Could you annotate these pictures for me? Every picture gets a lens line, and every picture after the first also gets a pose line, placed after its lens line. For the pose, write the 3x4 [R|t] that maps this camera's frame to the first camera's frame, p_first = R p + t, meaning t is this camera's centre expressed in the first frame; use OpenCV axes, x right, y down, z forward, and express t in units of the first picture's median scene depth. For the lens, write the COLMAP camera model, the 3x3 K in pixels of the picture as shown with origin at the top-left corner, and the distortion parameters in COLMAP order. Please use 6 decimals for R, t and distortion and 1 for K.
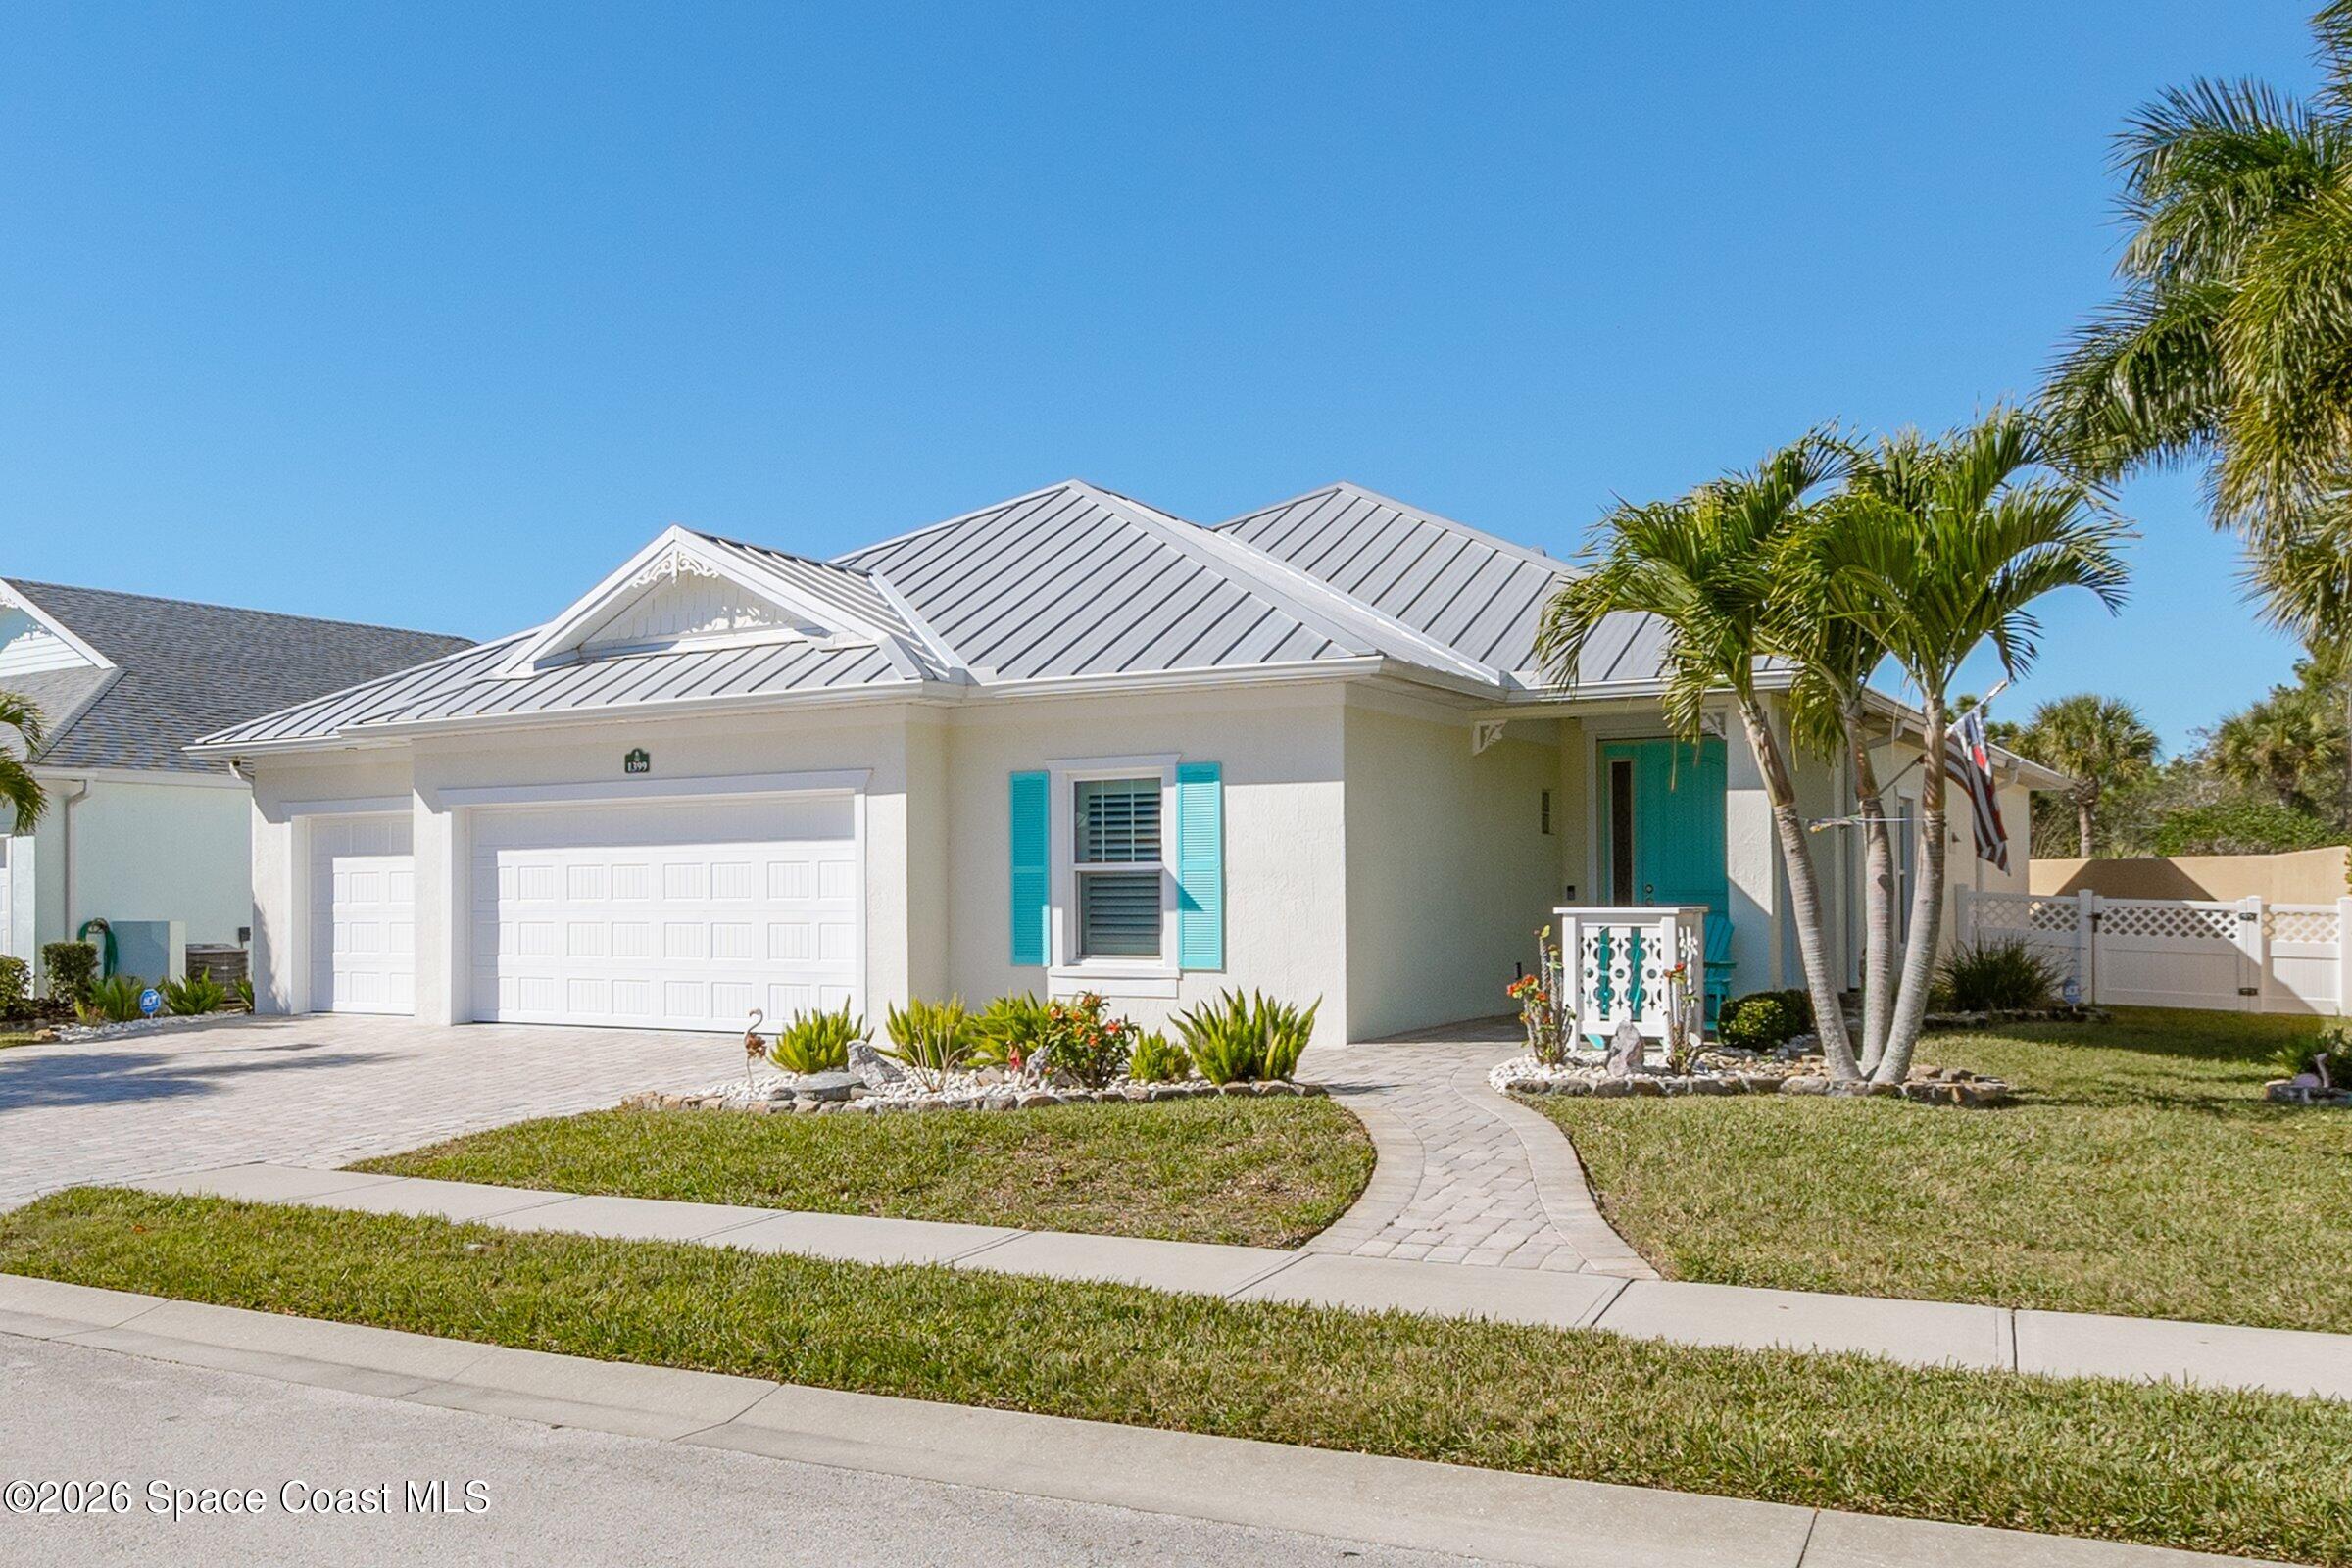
lens RADIAL K [[2227.9, 0, 1176.0], [0, 2227.9, 784.0], [0, 0, 1]] dist [0.004484, 0.021550]
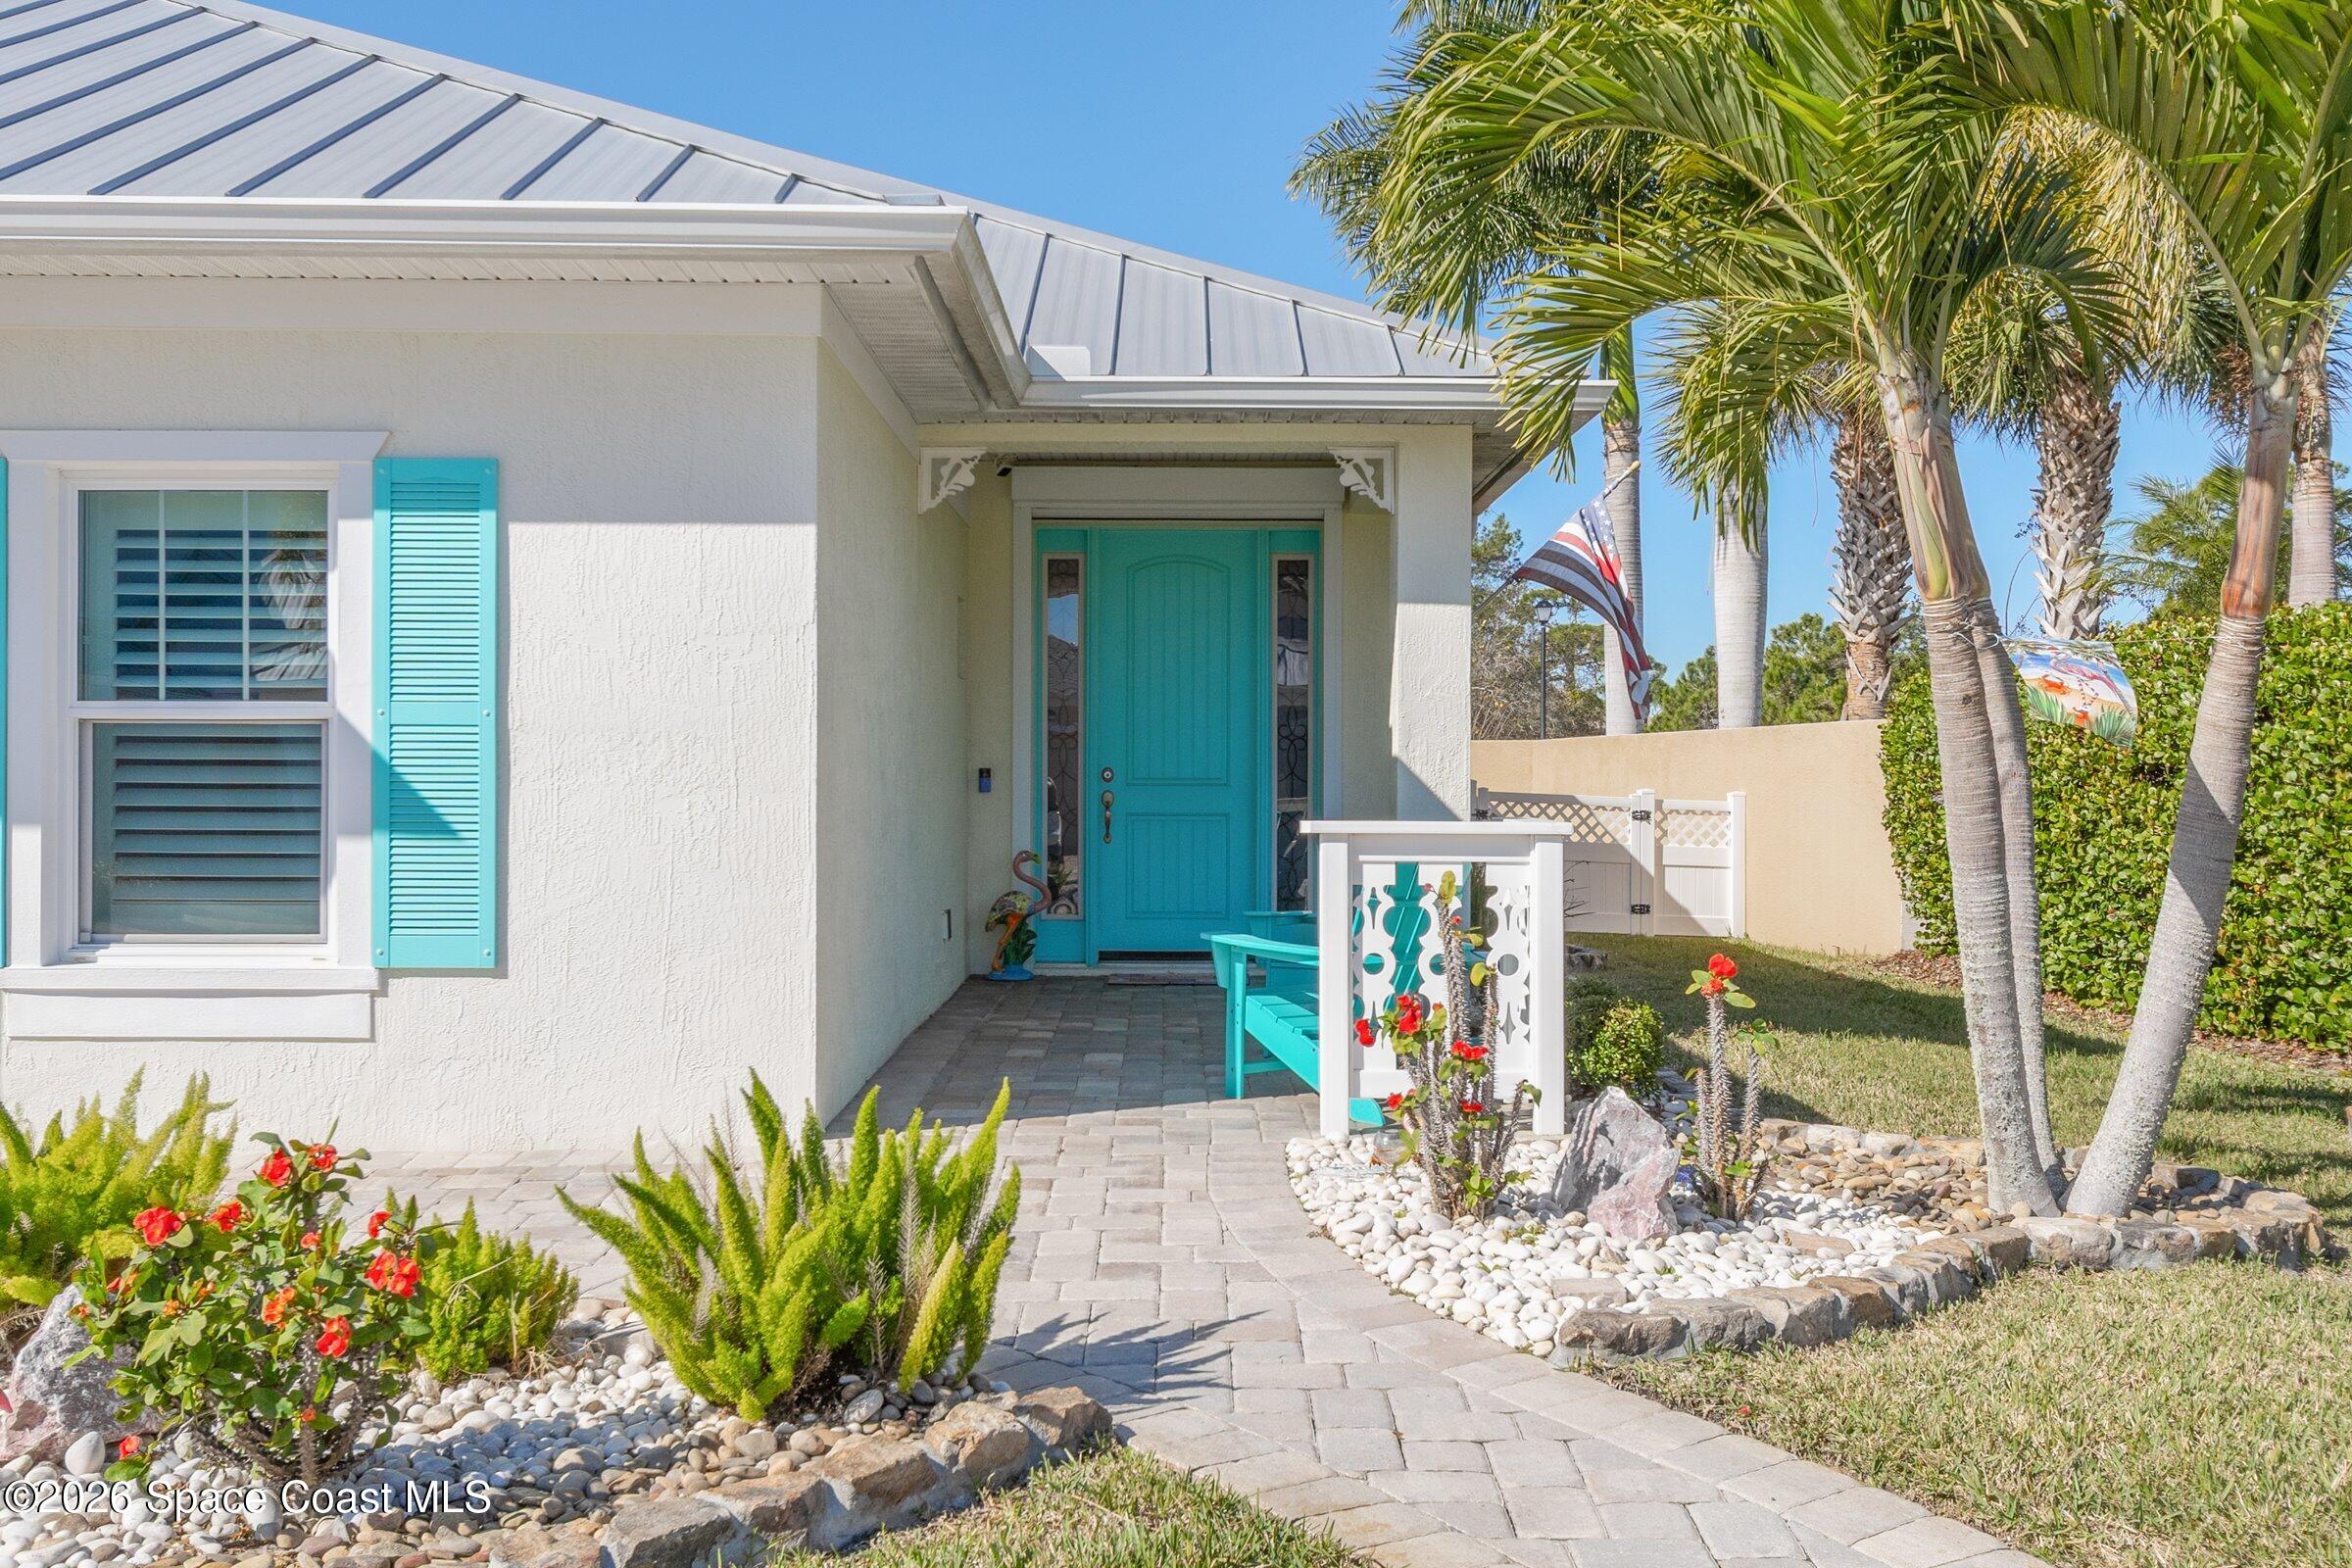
lens RADIAL K [[2227.9, 0, 1176.0], [0, 2227.9, 784.0], [0, 0, 1]] dist [0.004484, 0.021550]
pose [[0.885438, 0.007499, 0.464697, -0.058352], [-0.032428, 0.998430, 0.045677, 0.026716], [-0.463625, -0.055513, 0.884291, 0.578638]]
